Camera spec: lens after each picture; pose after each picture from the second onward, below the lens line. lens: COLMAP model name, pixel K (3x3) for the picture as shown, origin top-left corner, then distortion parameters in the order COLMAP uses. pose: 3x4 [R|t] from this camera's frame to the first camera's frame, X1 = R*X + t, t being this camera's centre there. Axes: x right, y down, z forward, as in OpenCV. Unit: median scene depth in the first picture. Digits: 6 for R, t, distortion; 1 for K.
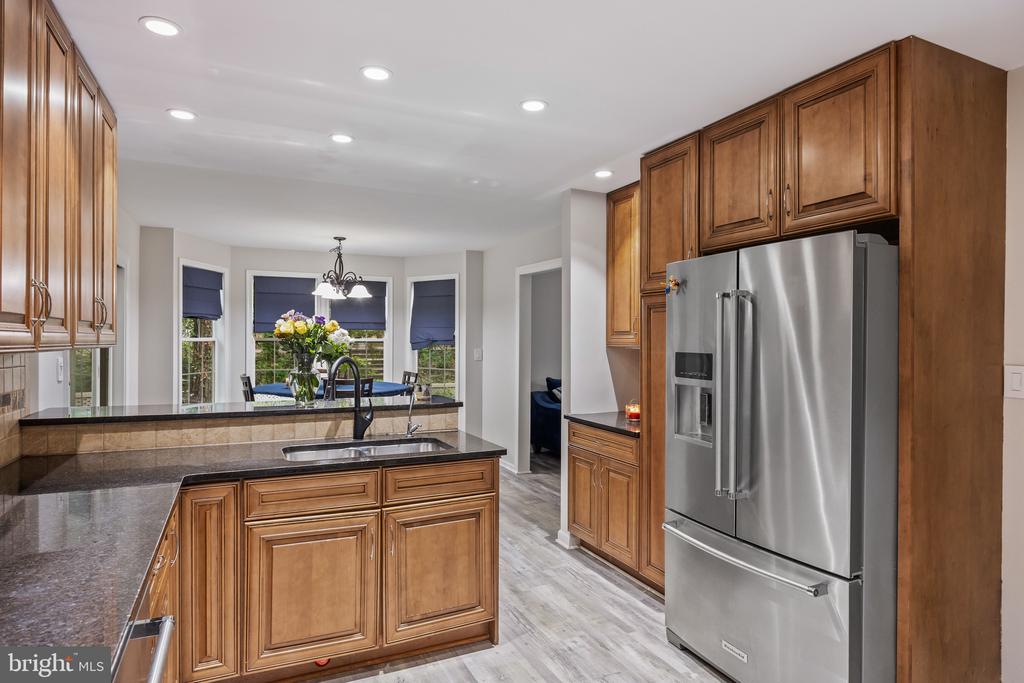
lens RADIAL K [[574.6, 0, 510.6], [0, 574.6, 342.3], [0, 0, 1]] dist [-0.002354, -0.000232]
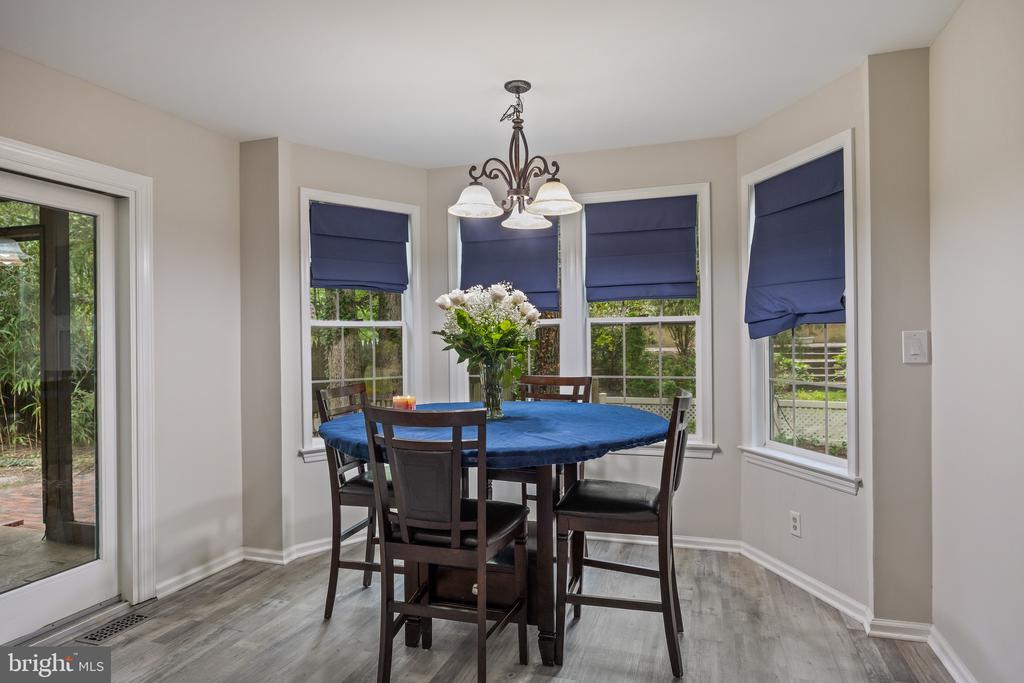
lens RADIAL K [[621.5, 0, 509.1], [0, 621.5, 343.6], [0, 0, 1]] dist [-0.006890, -0.000583]
pose [[0.723458, -0.011093, -0.690279, 0.026205], [0.012475, 0.999918, -0.002994, 0.018135], [0.690255, -0.006446, 0.723537, 0.564719]]
